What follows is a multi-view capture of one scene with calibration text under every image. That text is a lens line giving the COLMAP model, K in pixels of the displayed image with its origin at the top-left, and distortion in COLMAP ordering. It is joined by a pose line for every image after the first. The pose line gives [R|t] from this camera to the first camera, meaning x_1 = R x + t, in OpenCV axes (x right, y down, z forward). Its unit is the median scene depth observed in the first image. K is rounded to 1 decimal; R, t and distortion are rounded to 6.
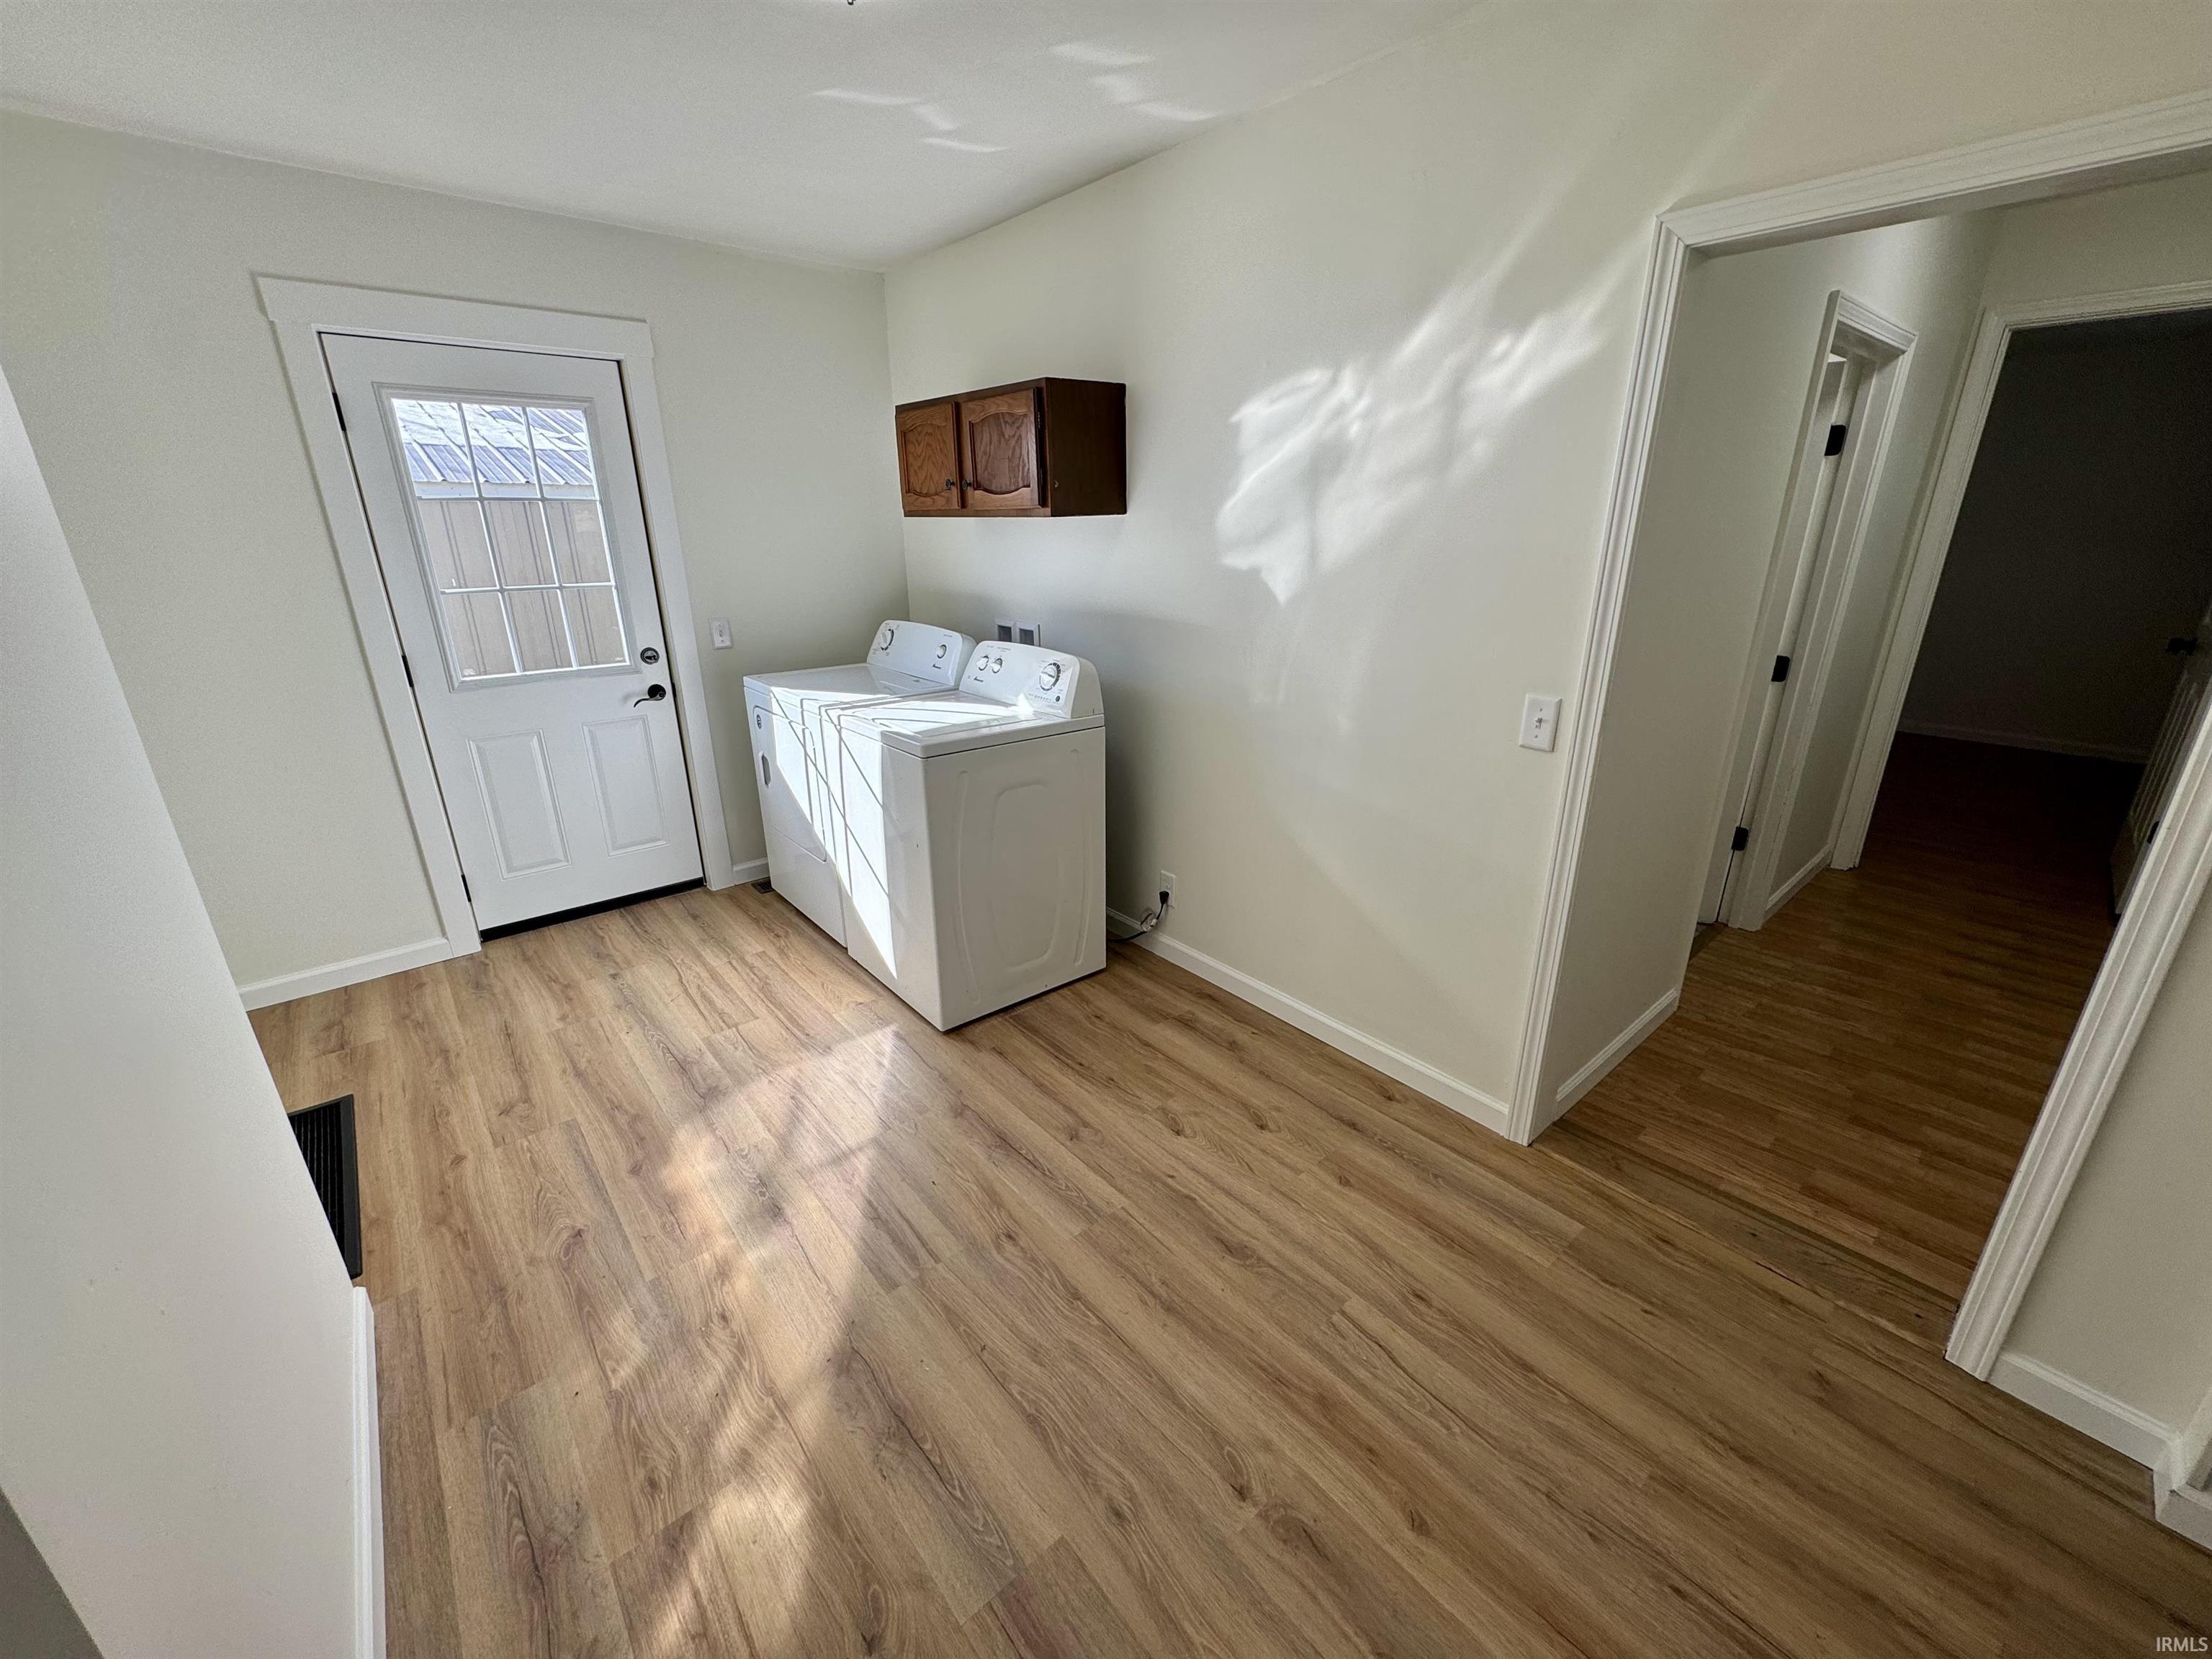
lens RADIAL K [[876.4, 0, 1111.4], [0, 876.4, 826.3], [0, 0, 1]] dist [0.000060, 0.000656]
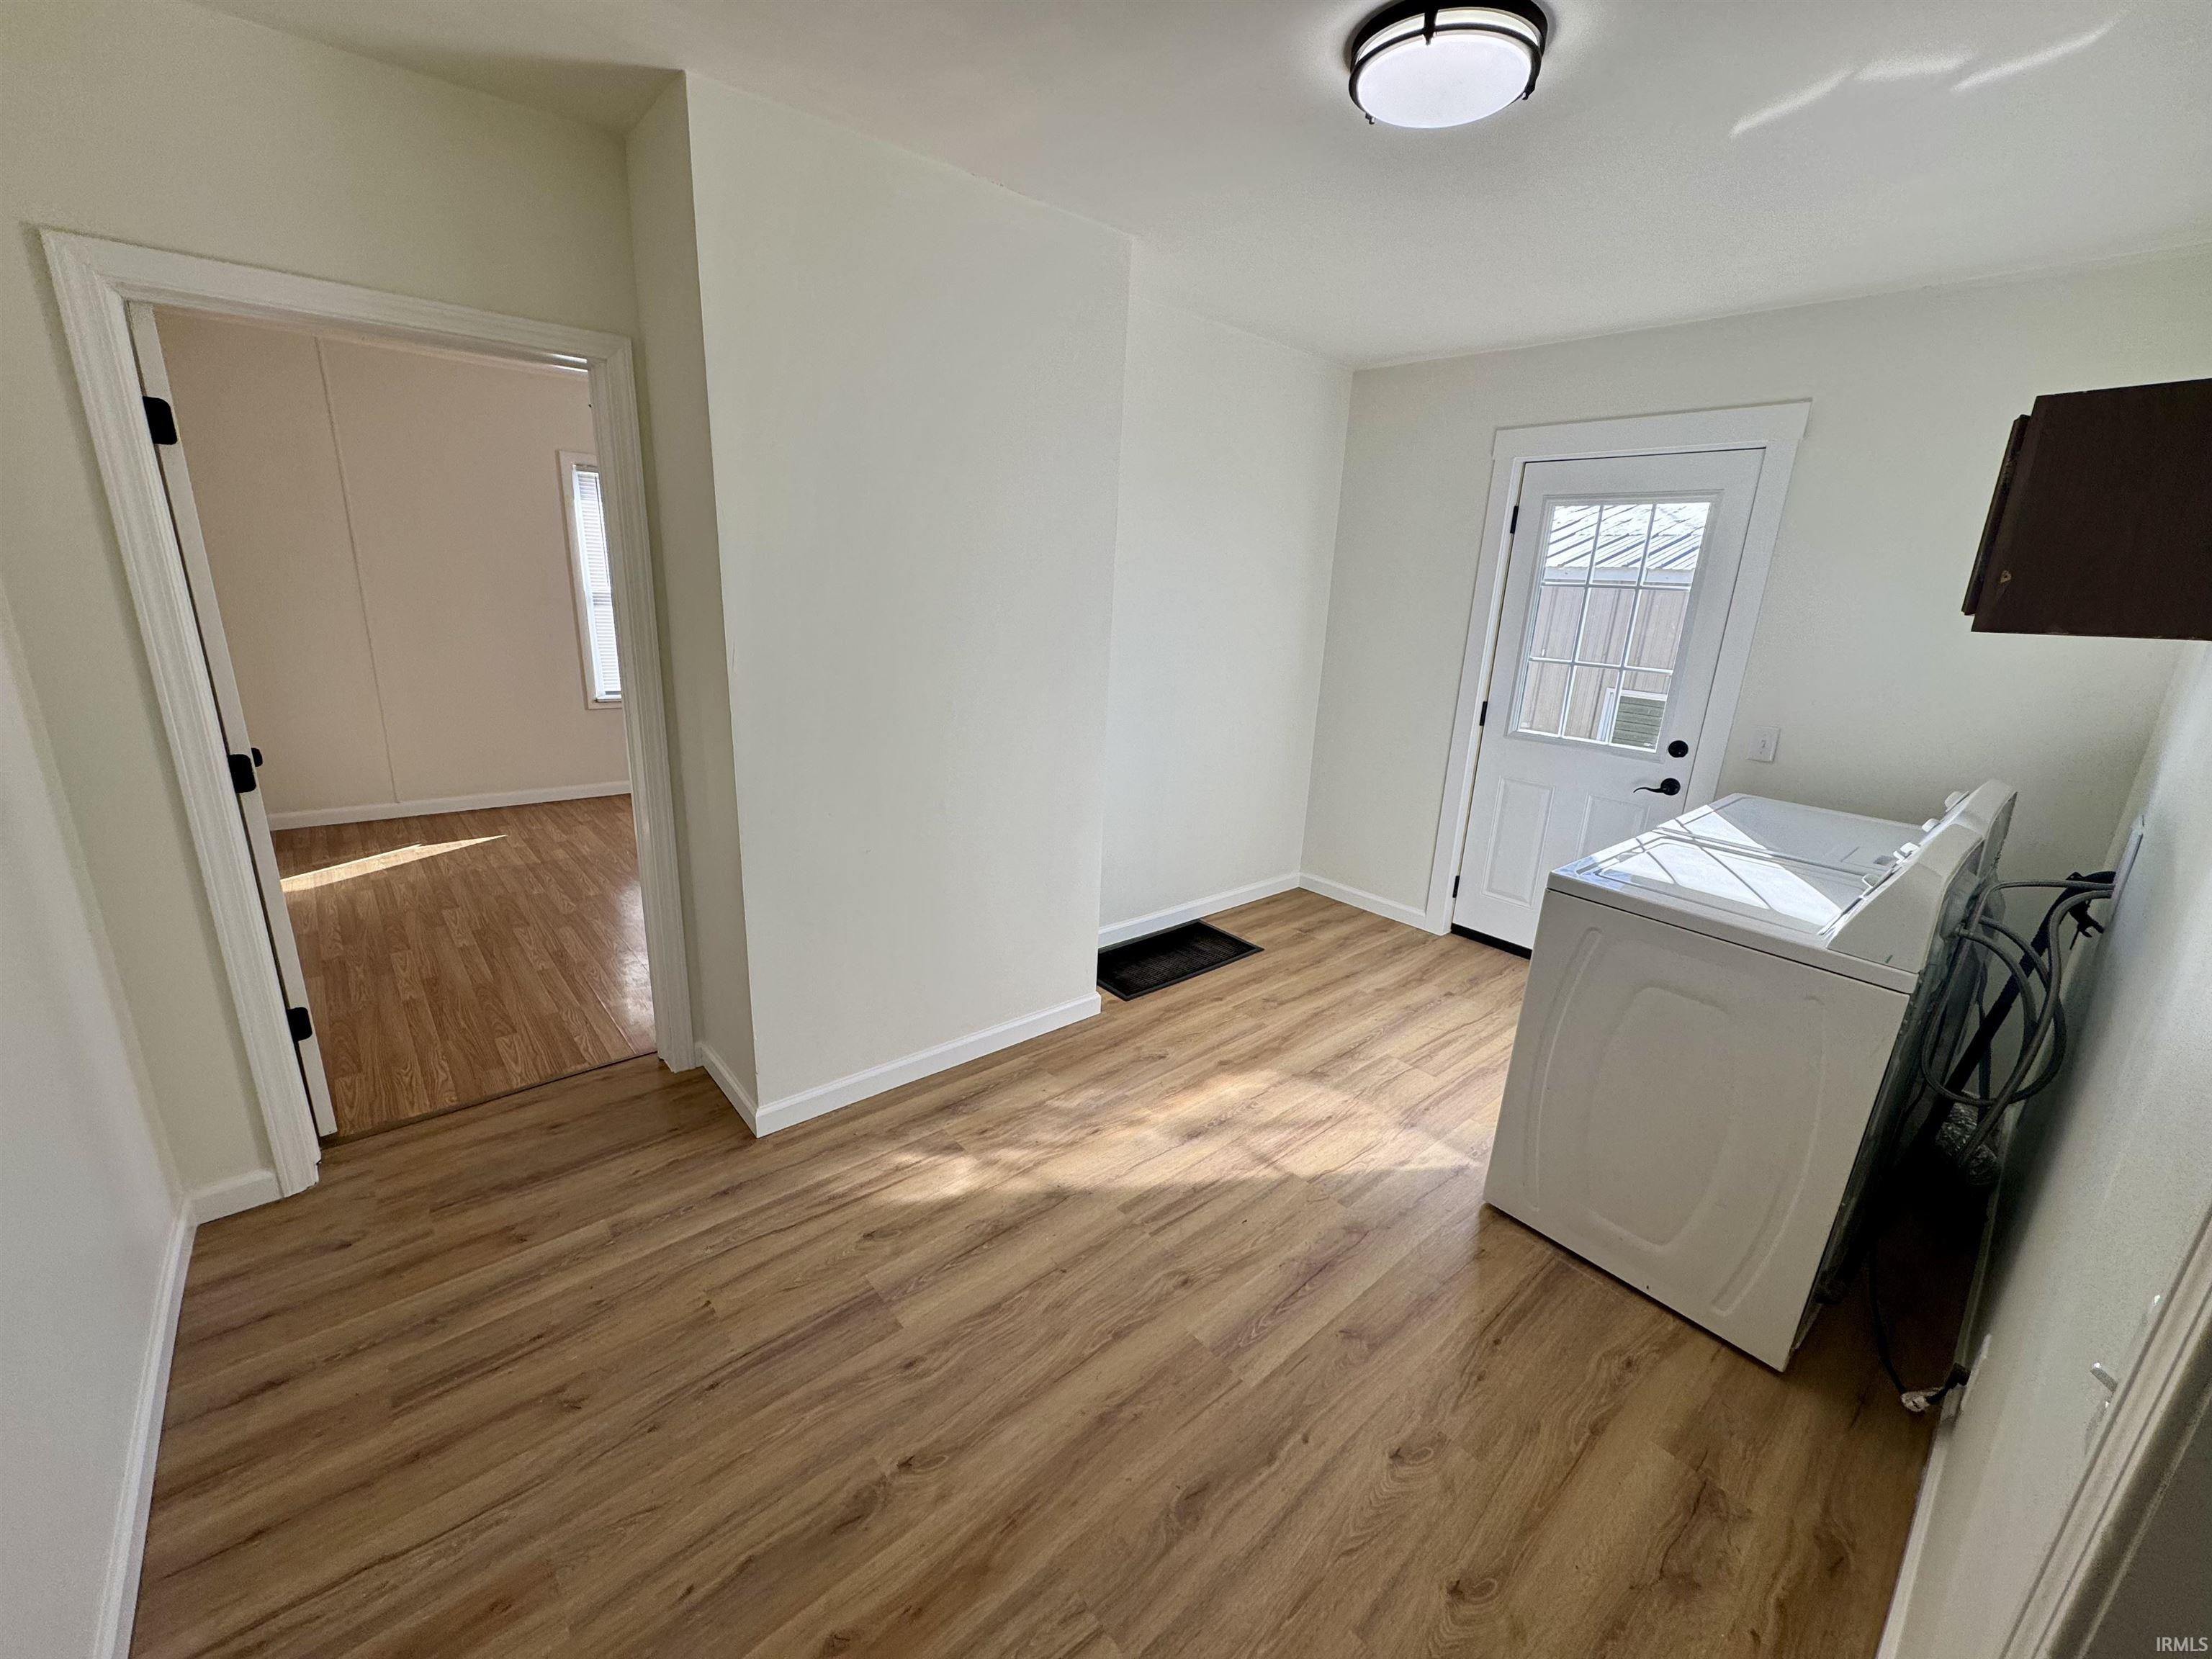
lens RADIAL K [[876.4, 0, 1110.0], [0, 876.4, 825.8], [0, 0, 1]] dist [0.000060, 0.000656]
pose [[0.010338, 0.280362, -0.959839, 0.697873], [-0.370120, 0.892788, 0.256790, -0.233142], [0.928926, 0.352601, 0.112997, 0.594386]]
